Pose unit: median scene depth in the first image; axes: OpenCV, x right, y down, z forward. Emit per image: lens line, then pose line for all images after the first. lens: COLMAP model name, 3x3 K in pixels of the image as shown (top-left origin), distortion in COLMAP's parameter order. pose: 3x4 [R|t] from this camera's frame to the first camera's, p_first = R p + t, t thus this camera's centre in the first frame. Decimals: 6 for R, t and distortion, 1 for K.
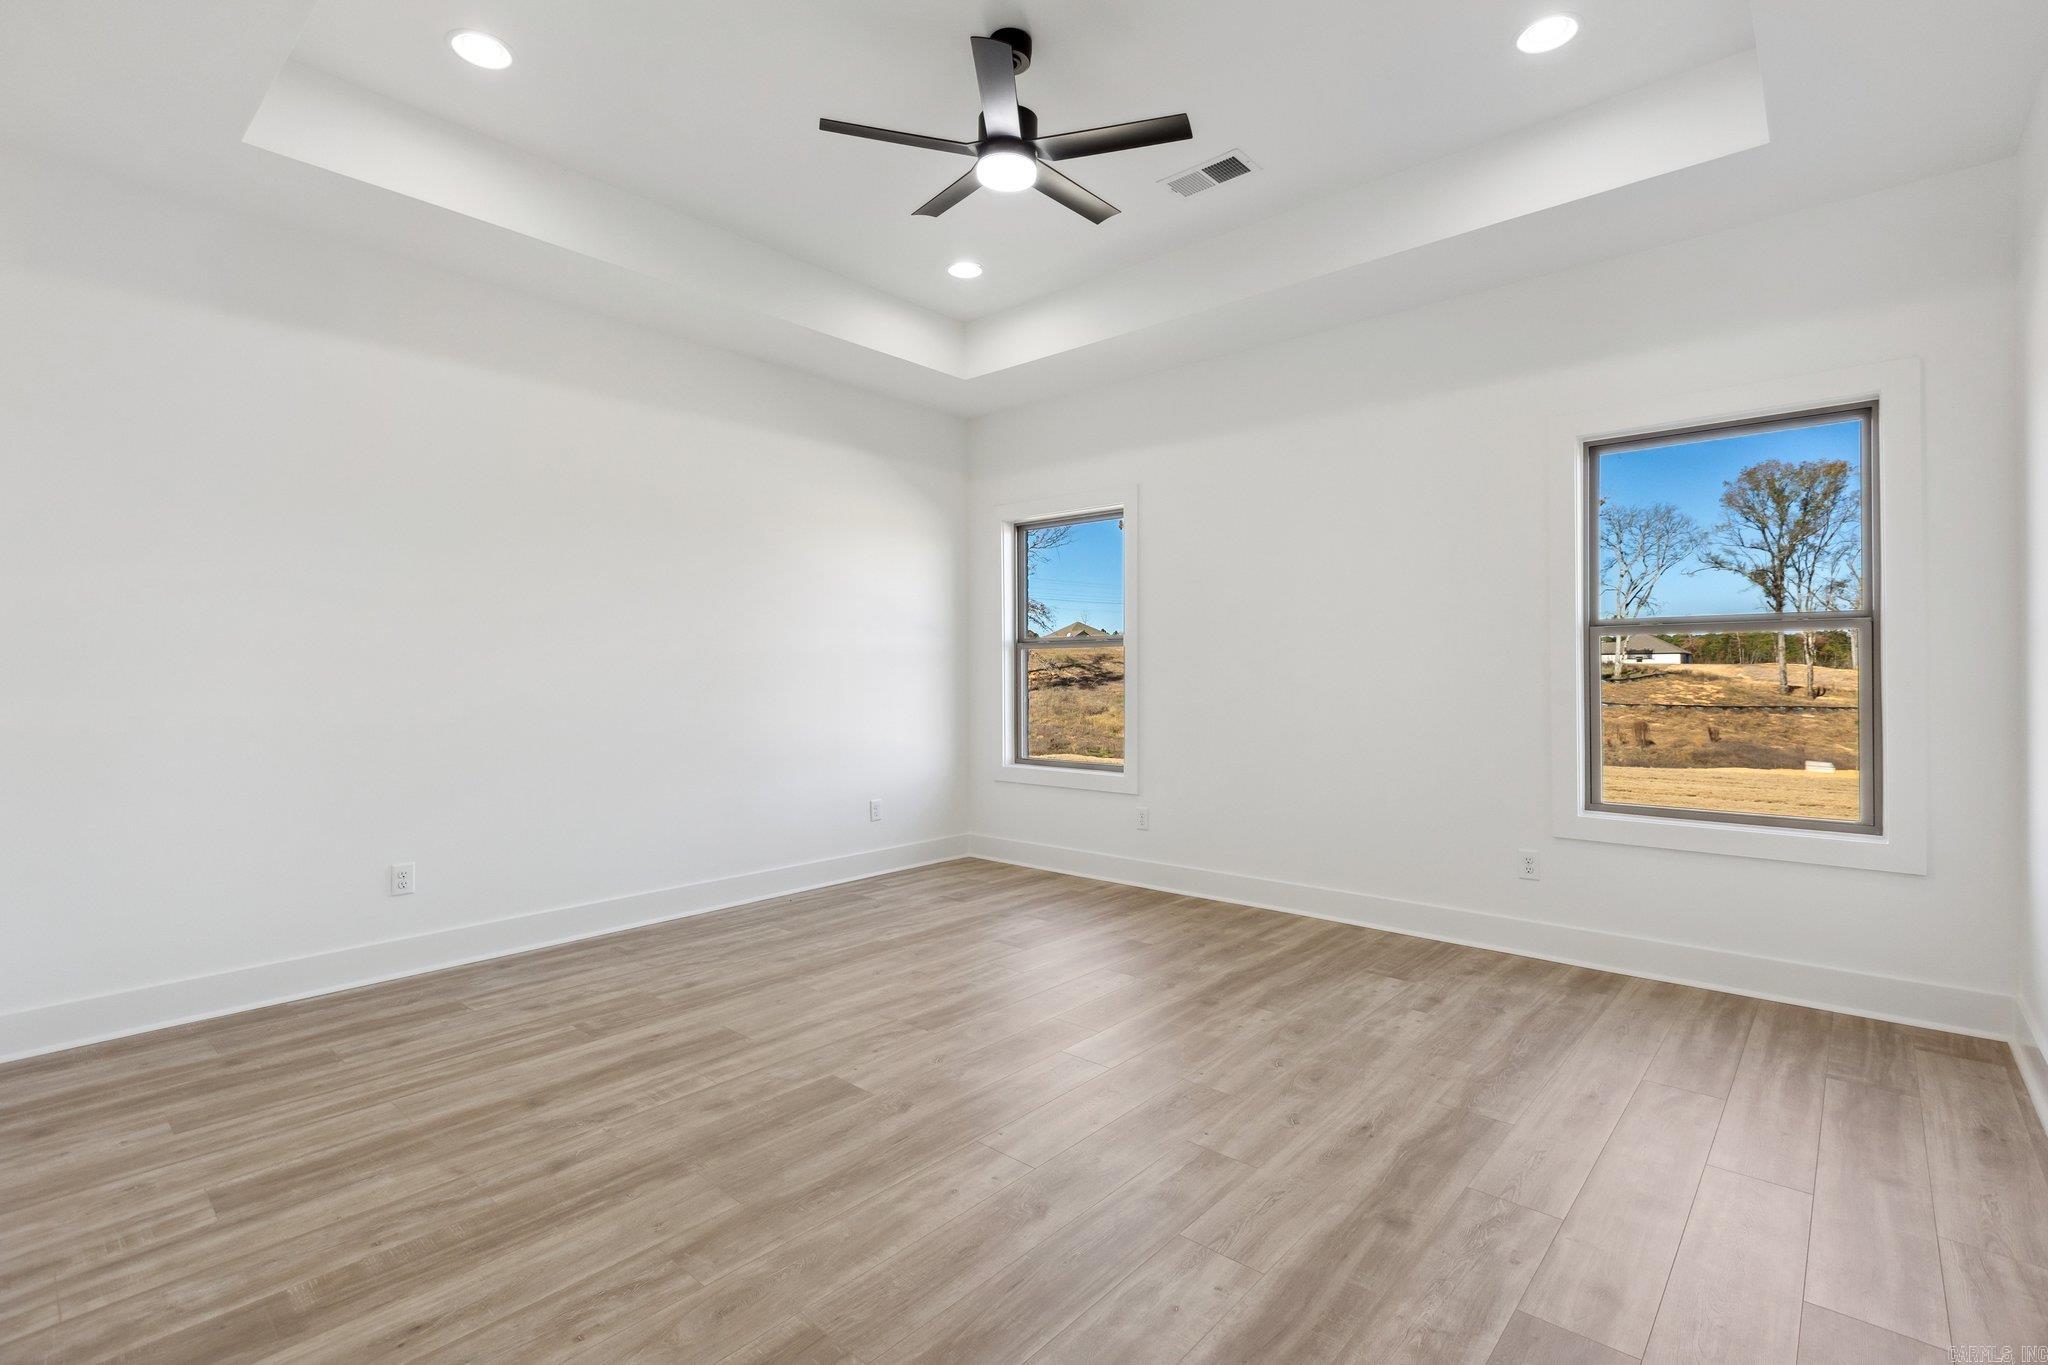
lens RADIAL K [[936.4, 0, 1024.0], [0, 936.4, 682.5], [0, 0, 1]] dist [-0.000414, -0.000378]
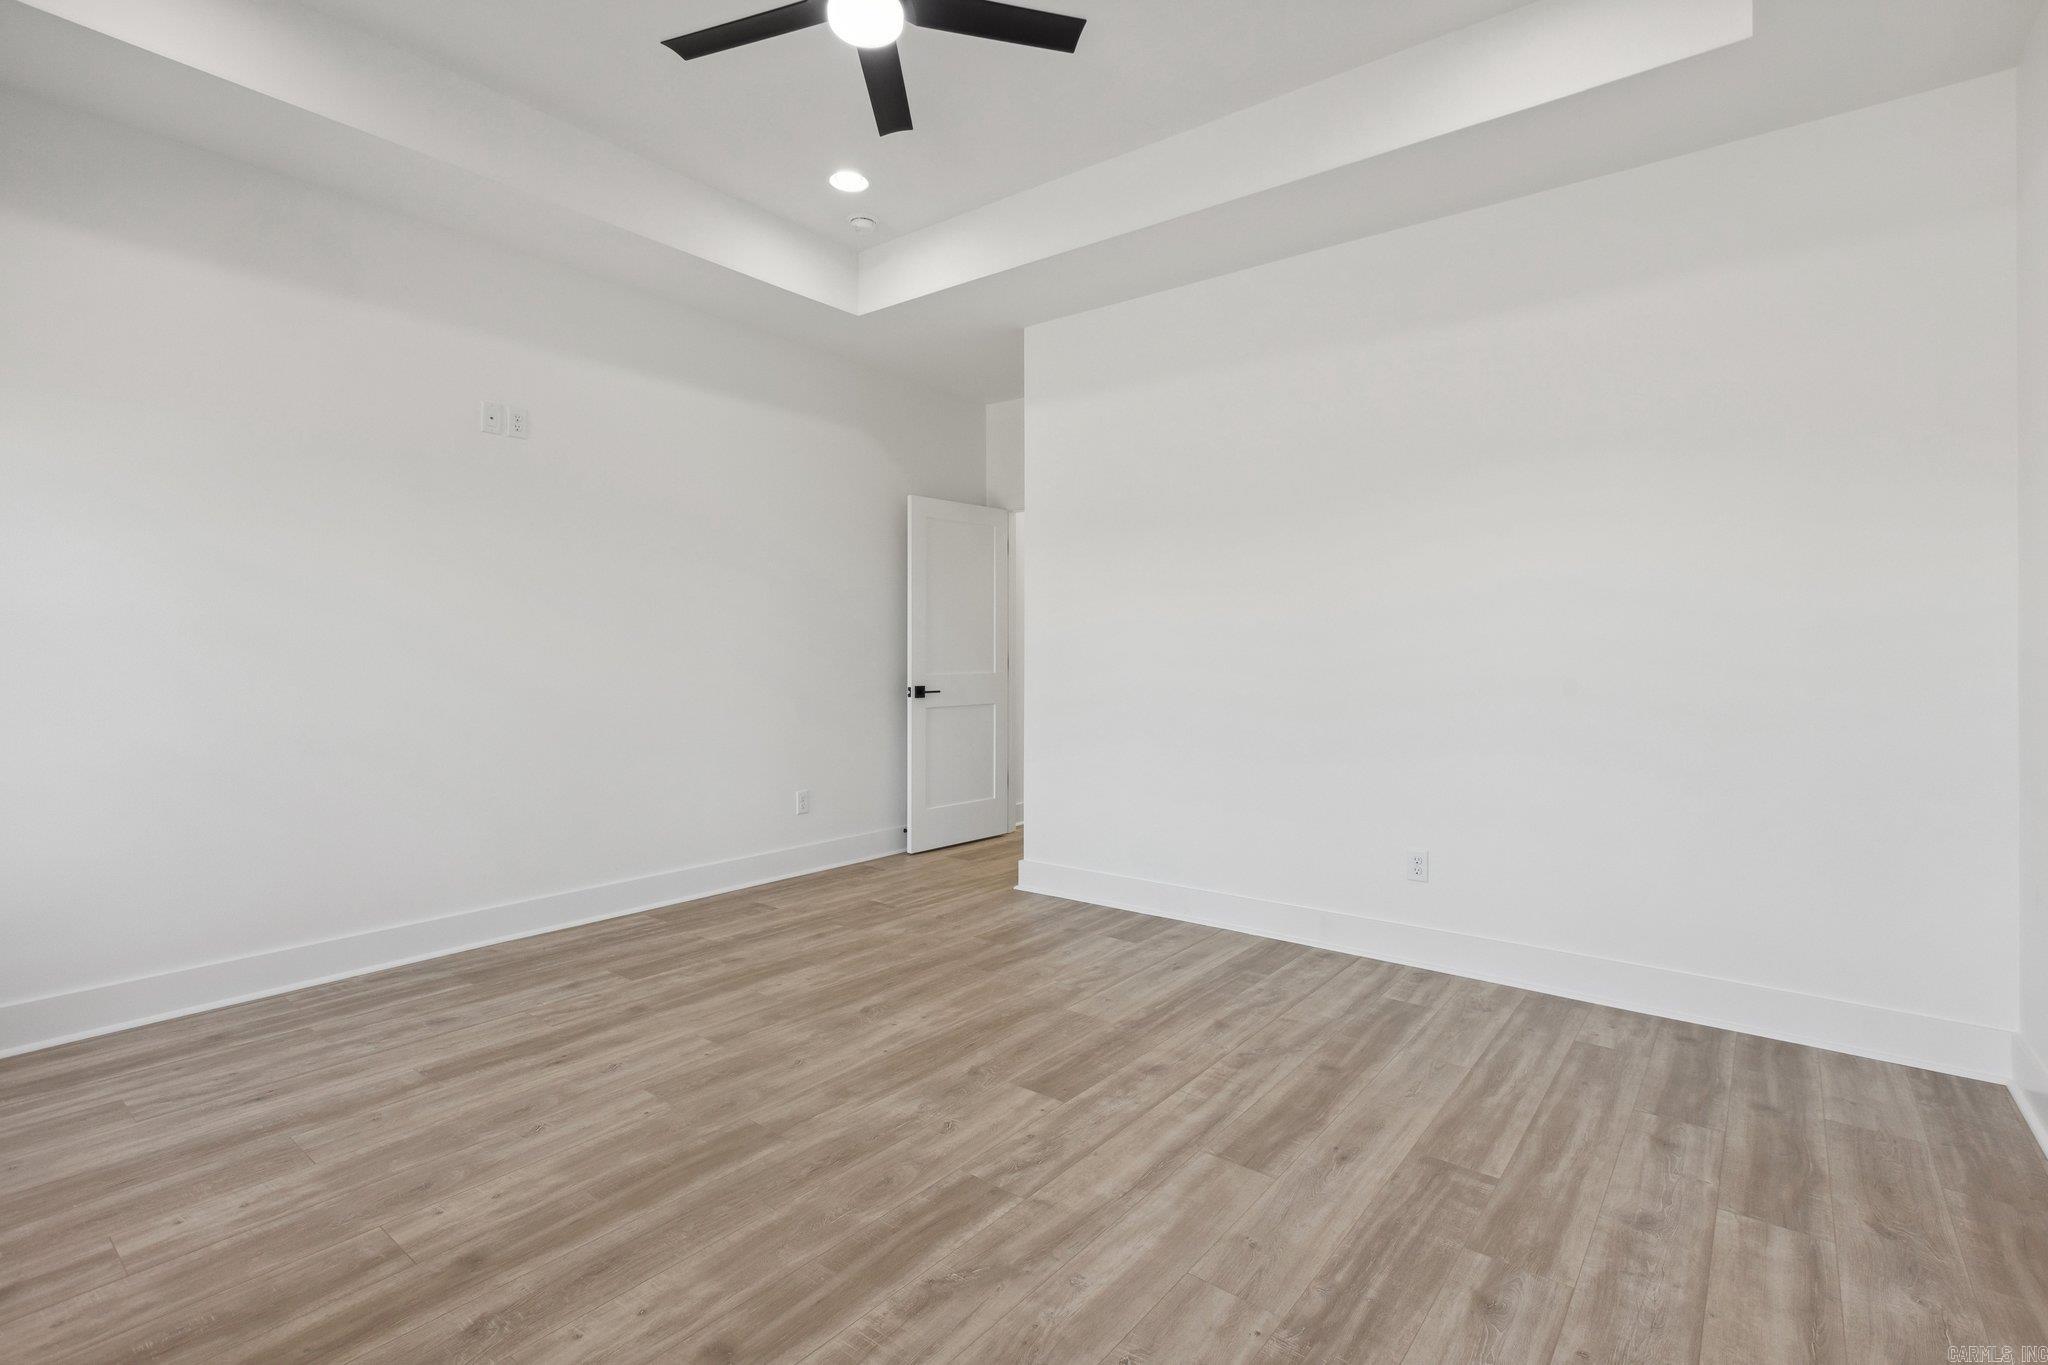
lens RADIAL K [[936.4, 0, 1024.0], [0, 936.4, 682.5], [0, 0, 1]] dist [-0.000414, -0.000378]
pose [[-0.998455, 0.000366, -0.055565, -0.116597], [-0.002046, 0.999058, 0.043344, -0.024993], [0.055528, 0.043391, -0.997514, 1.890918]]
